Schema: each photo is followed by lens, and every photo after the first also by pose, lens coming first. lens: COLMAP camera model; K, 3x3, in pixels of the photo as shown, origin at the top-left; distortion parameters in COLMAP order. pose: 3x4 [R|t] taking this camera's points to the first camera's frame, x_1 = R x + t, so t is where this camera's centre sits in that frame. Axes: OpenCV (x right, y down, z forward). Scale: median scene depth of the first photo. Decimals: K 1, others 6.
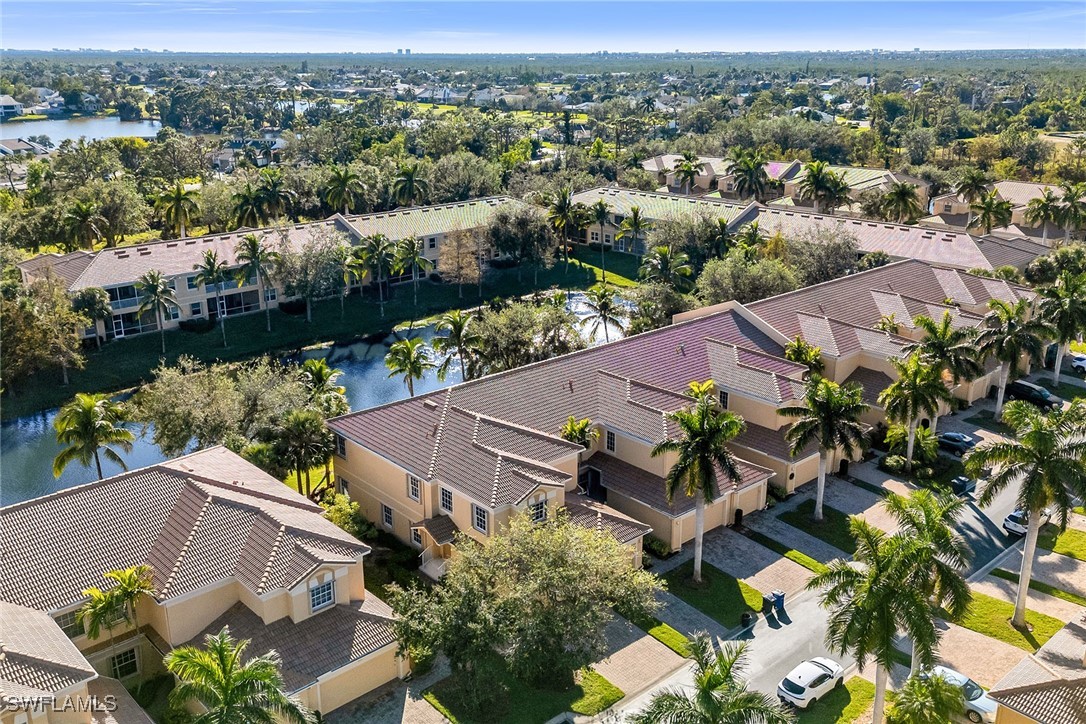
lens RADIAL K [[951.2, 0, 545.6], [0, 951.2, 359.1], [0, 0, 1]] dist [0.109289, -0.157425]
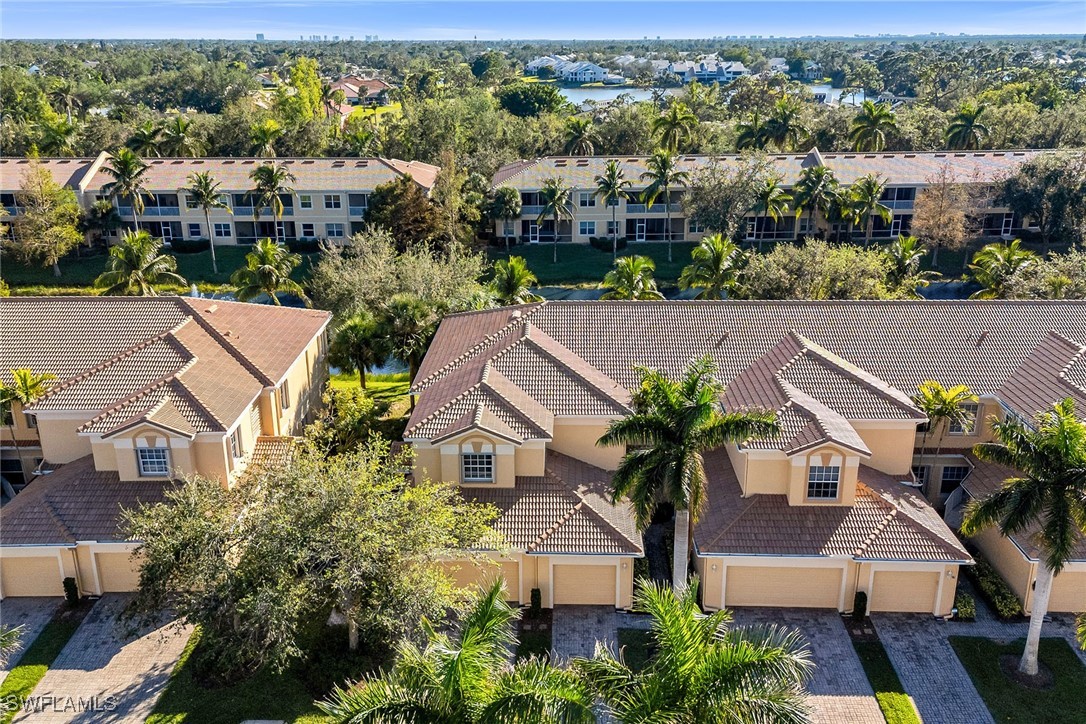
lens RADIAL K [[951.8, 0, 546.3], [0, 951.8, 360.7], [0, 0, 1]] dist [0.060744, -0.022383]
pose [[0.727849, 0.214756, -0.651242, 0.177084], [-0.205249, 0.974383, 0.091923, 0.002664], [0.654300, 0.066761, 0.753282, 0.185915]]
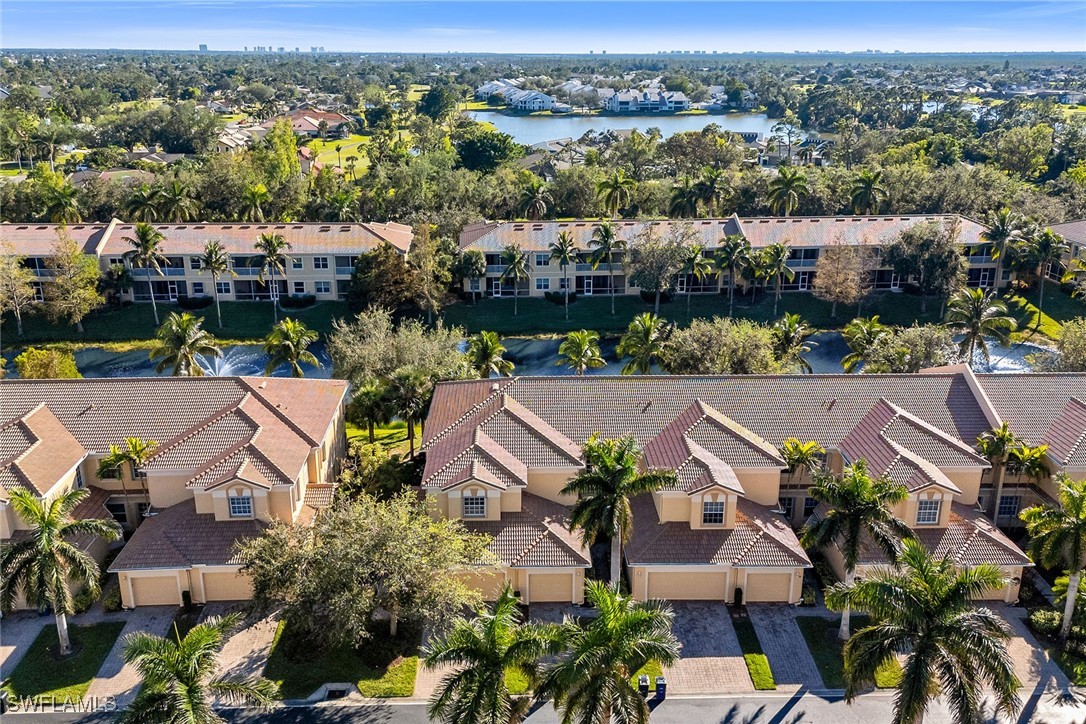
lens RADIAL K [[951.2, 0, 545.6], [0, 951.2, 359.1], [0, 0, 1]] dist [0.109289, -0.157425]
pose [[0.762533, 0.199391, -0.615456, 0.238966], [-0.199613, 0.977418, 0.069342, -0.028819], [0.615384, 0.069978, 0.785115, 0.092126]]
